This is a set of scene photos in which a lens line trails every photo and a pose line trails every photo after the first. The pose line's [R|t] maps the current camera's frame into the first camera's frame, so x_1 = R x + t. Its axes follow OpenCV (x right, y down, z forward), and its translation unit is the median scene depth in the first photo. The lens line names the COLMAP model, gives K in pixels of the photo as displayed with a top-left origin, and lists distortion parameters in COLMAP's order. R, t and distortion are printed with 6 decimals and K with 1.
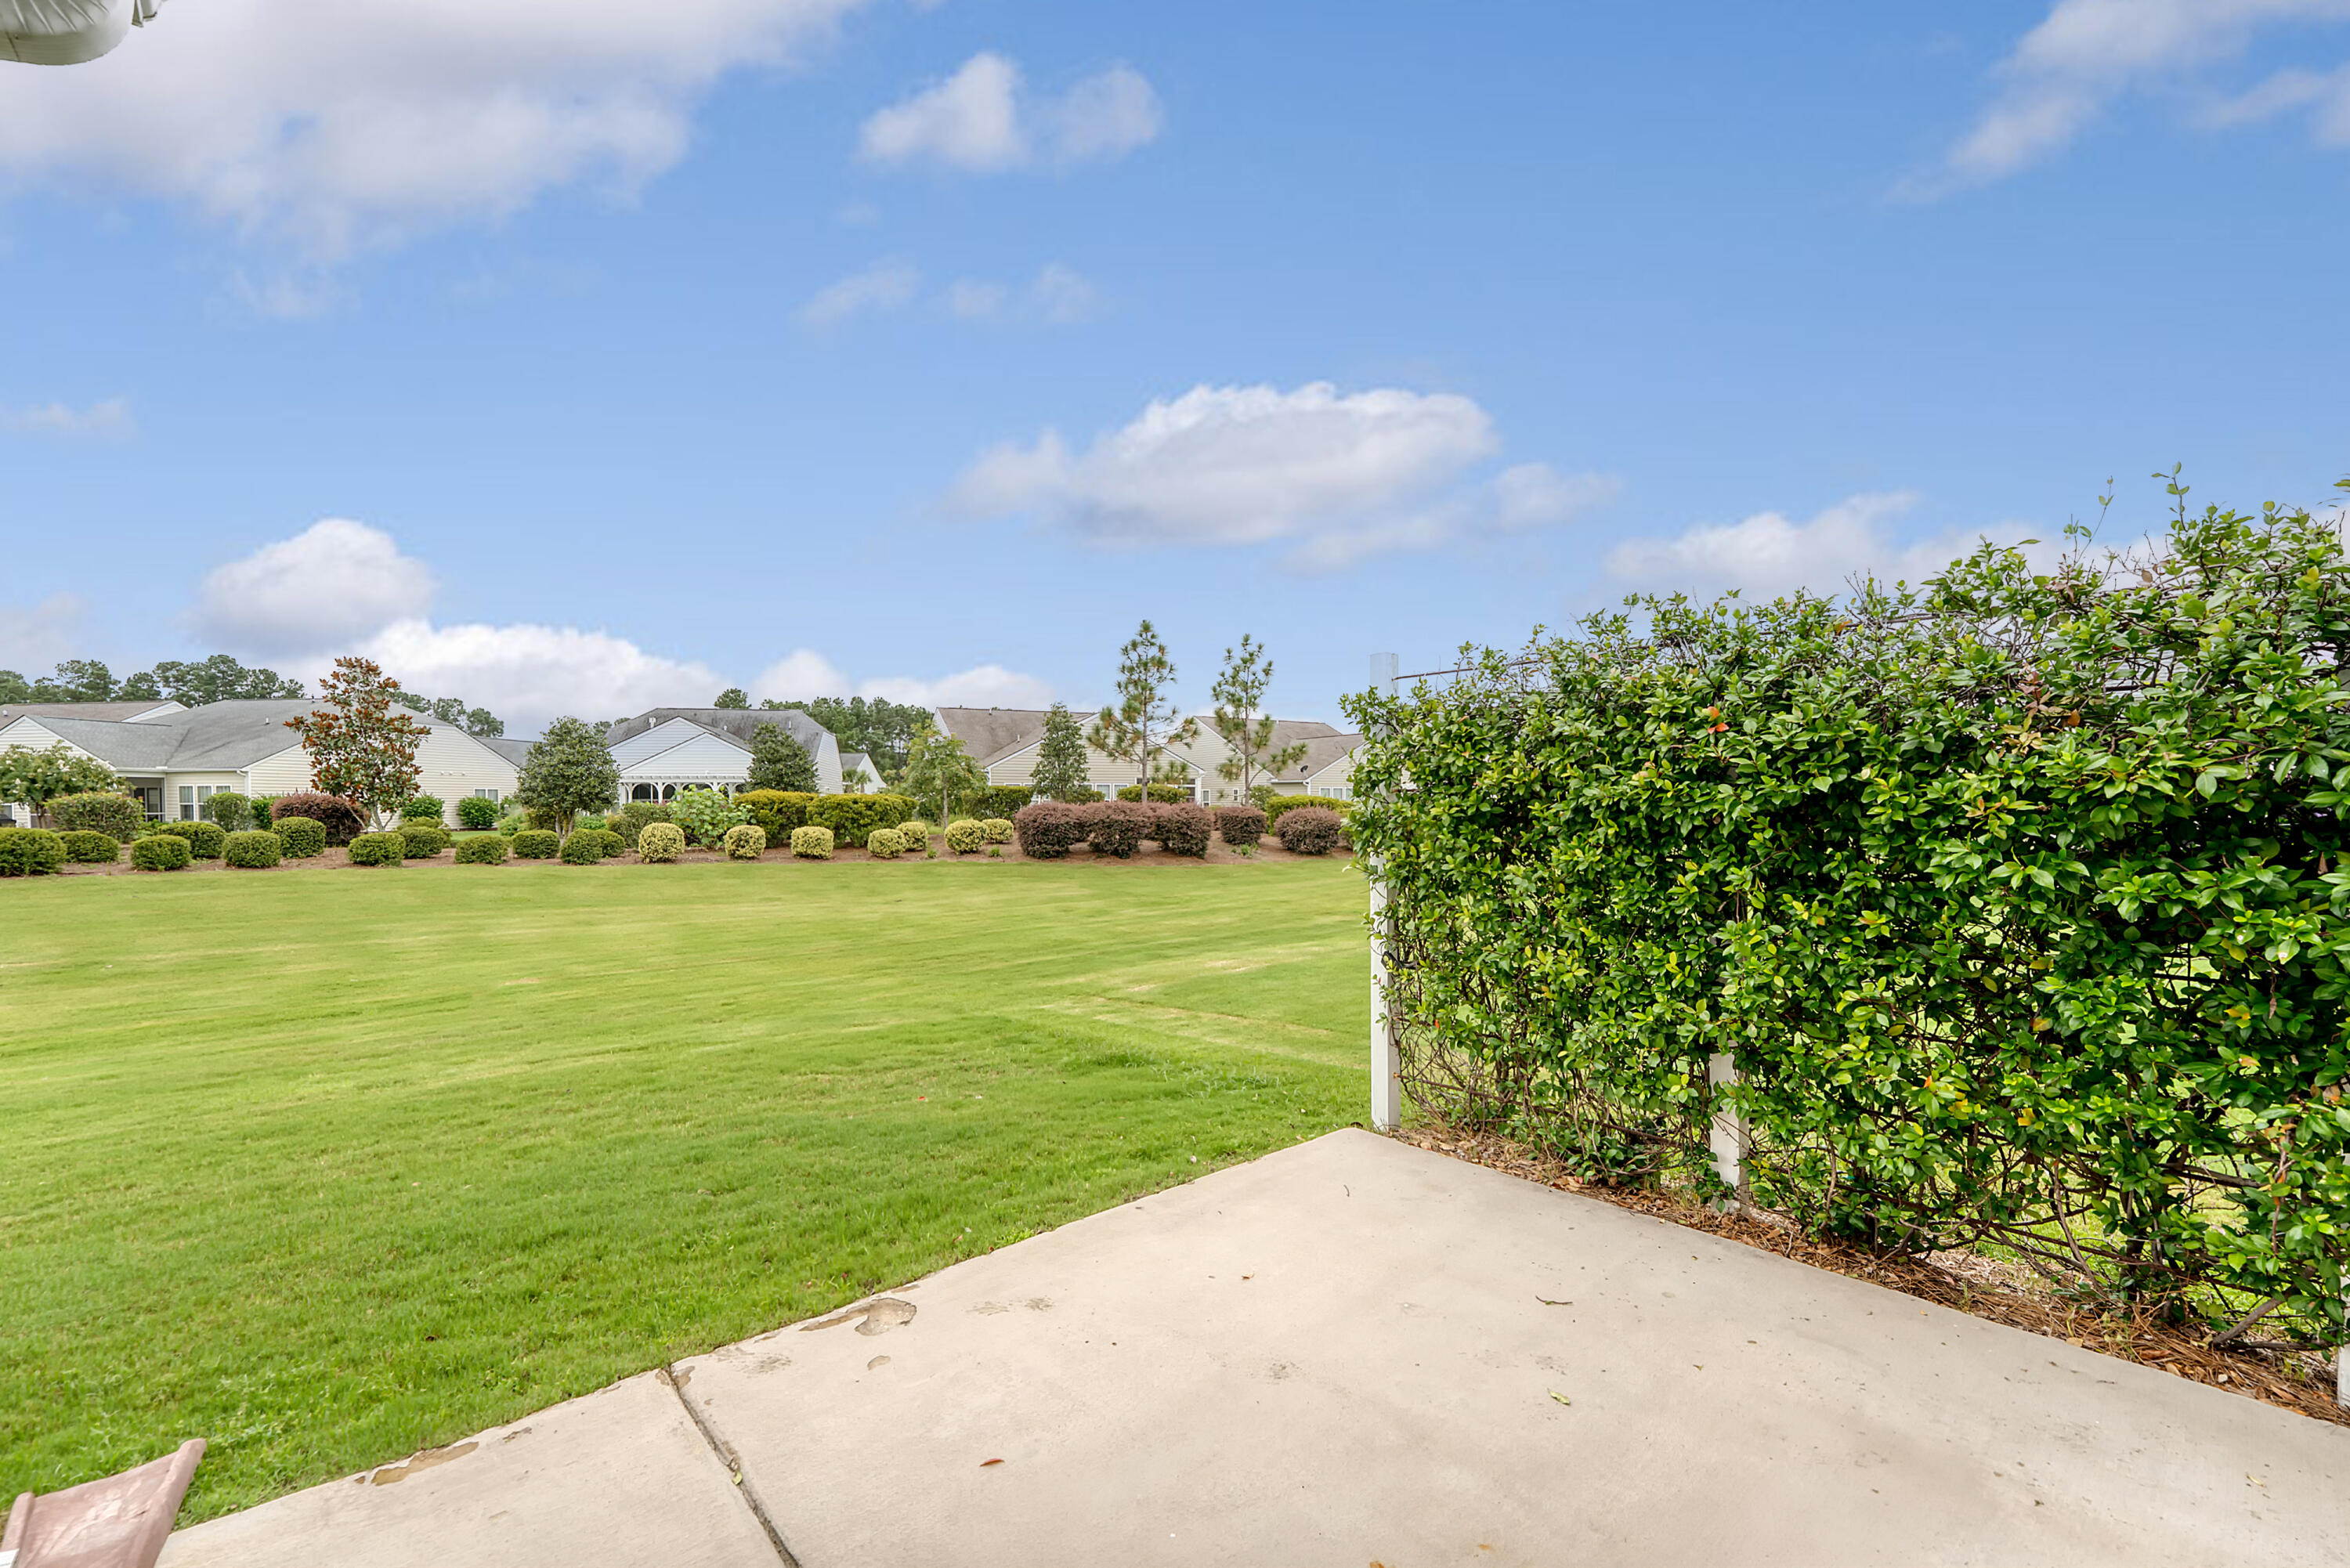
lens RADIAL K [[948.7, 0, 1152.4], [0, 948.7, 822.6], [0, 0, 1]] dist [-0.000293, -0.000070]
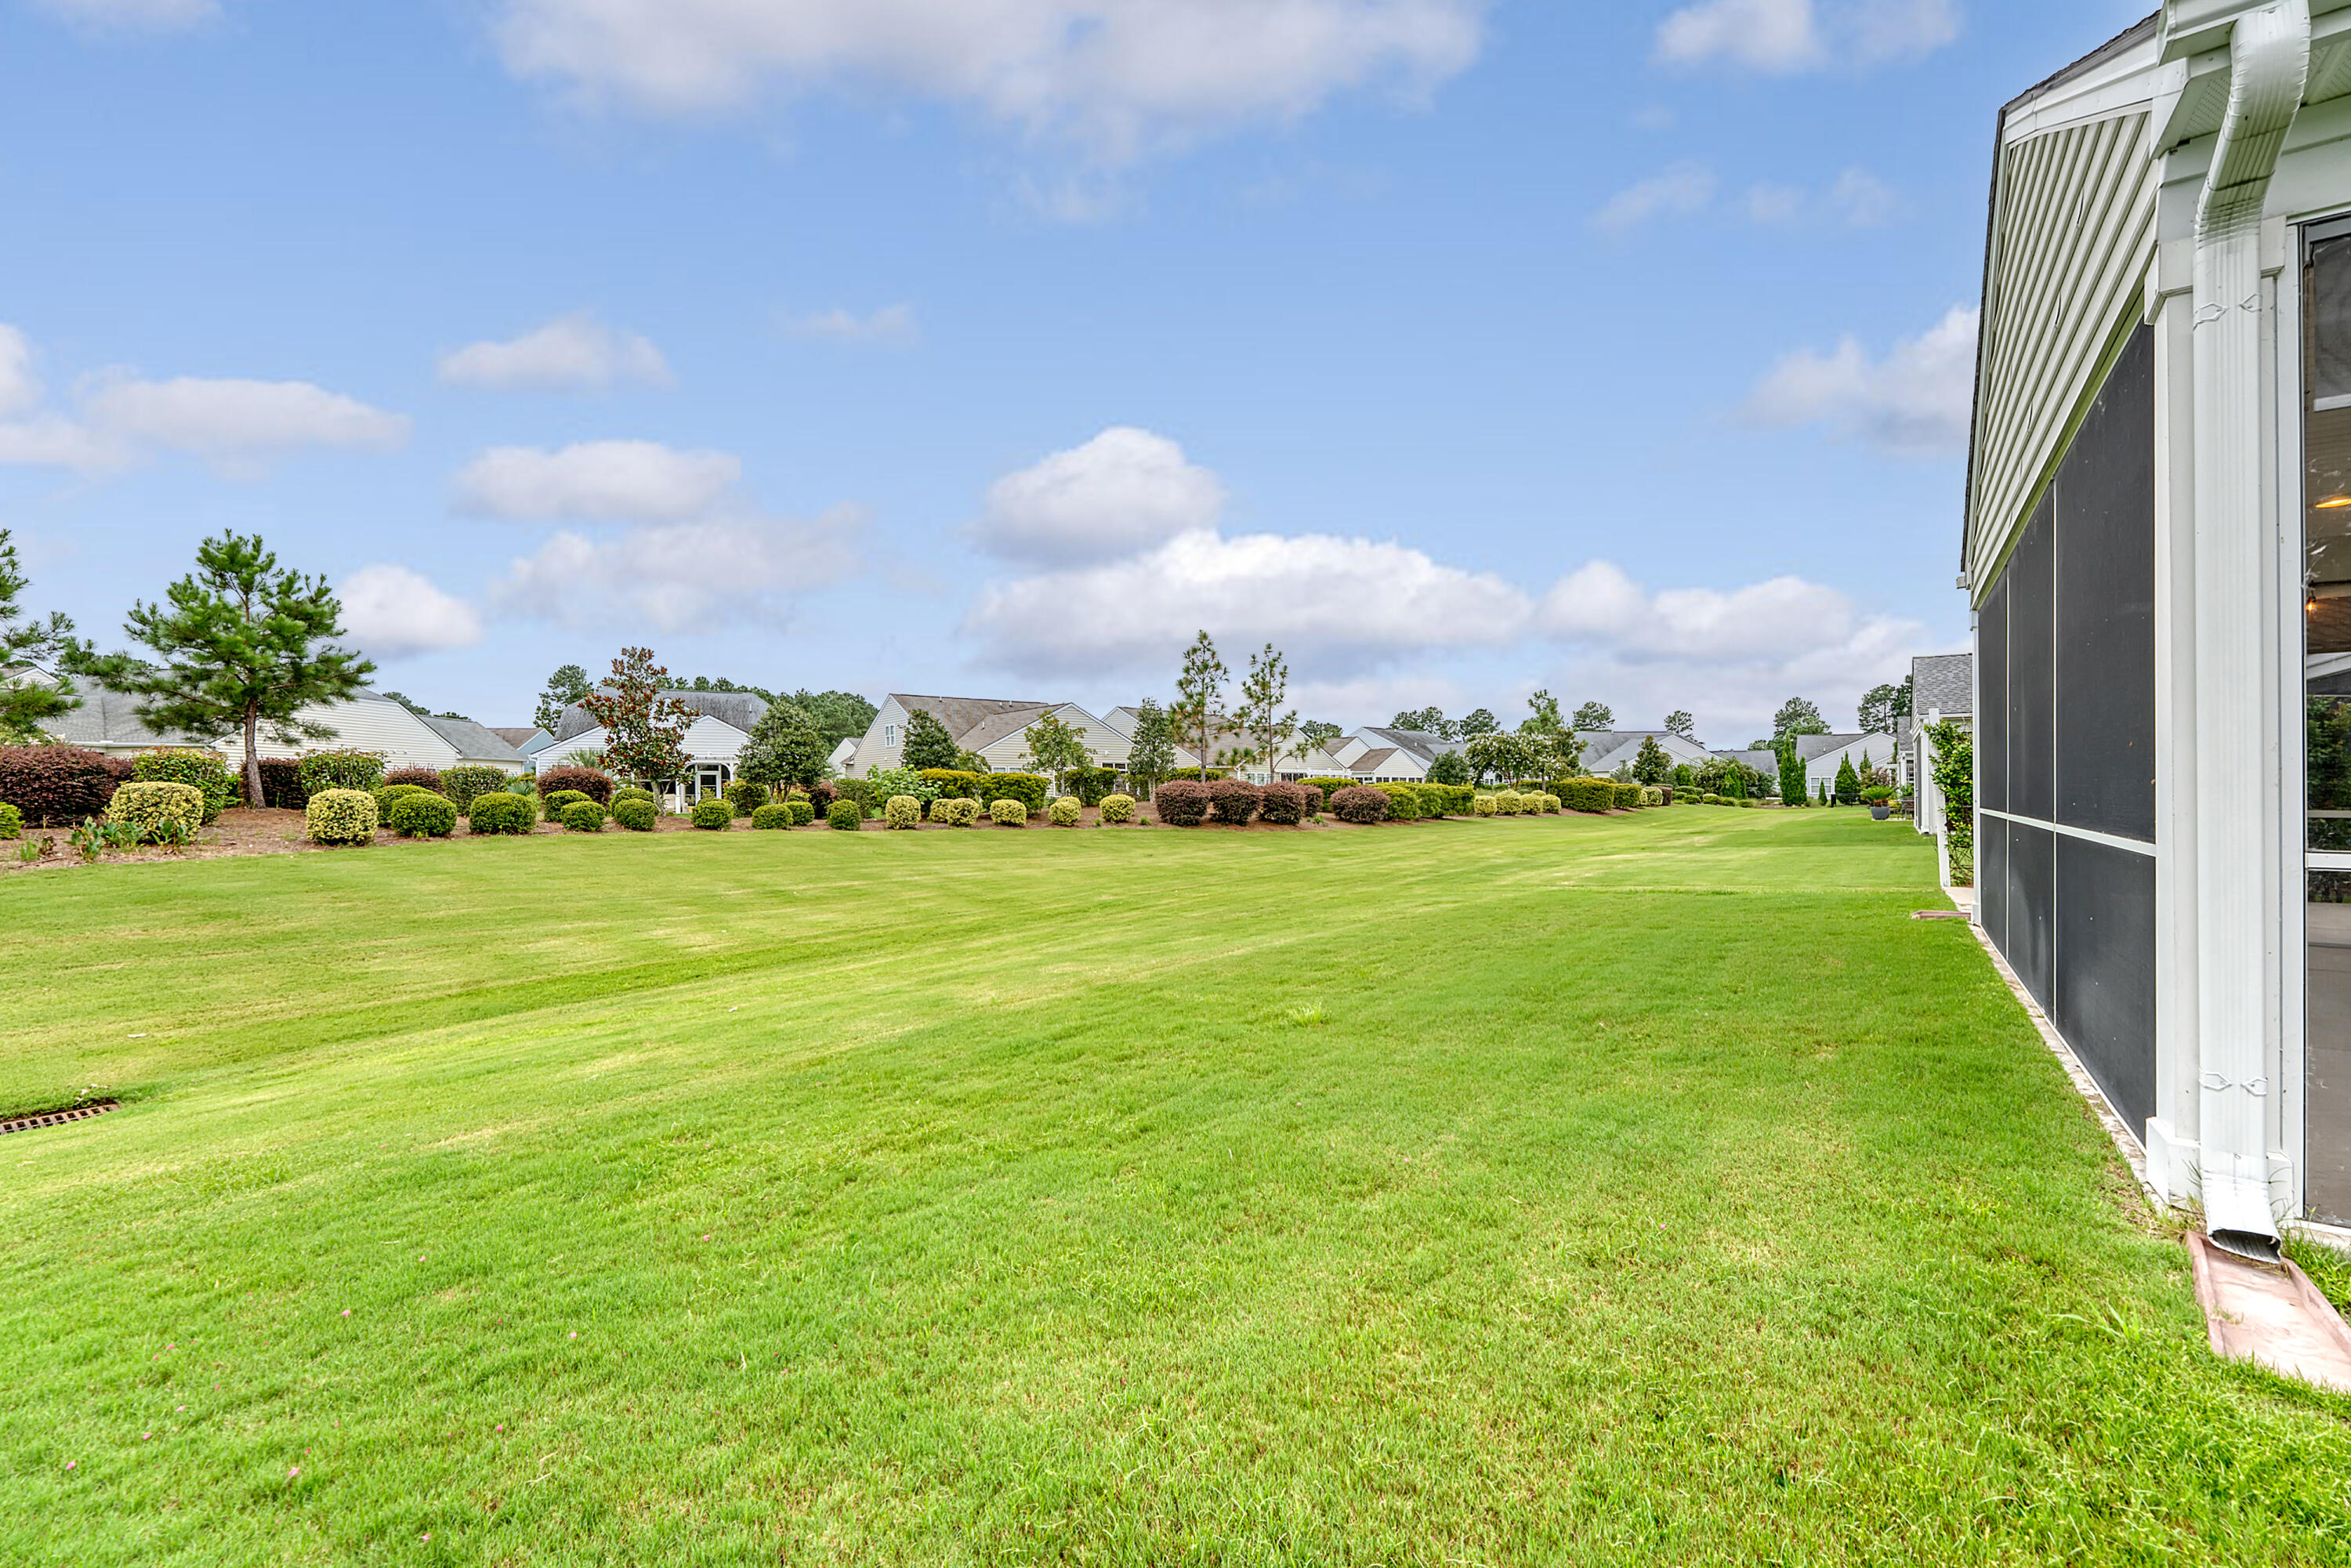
lens RADIAL K [[973.4, 0, 1150.8], [0, 973.4, 783.6], [0, 0, 1]] dist [-0.000928, -0.000291]
pose [[0.974132, 0.004007, 0.225942, -0.509403], [0.002475, 0.999594, -0.028396, 0.021541], [-0.225964, 0.028220, 0.973727, -0.249634]]
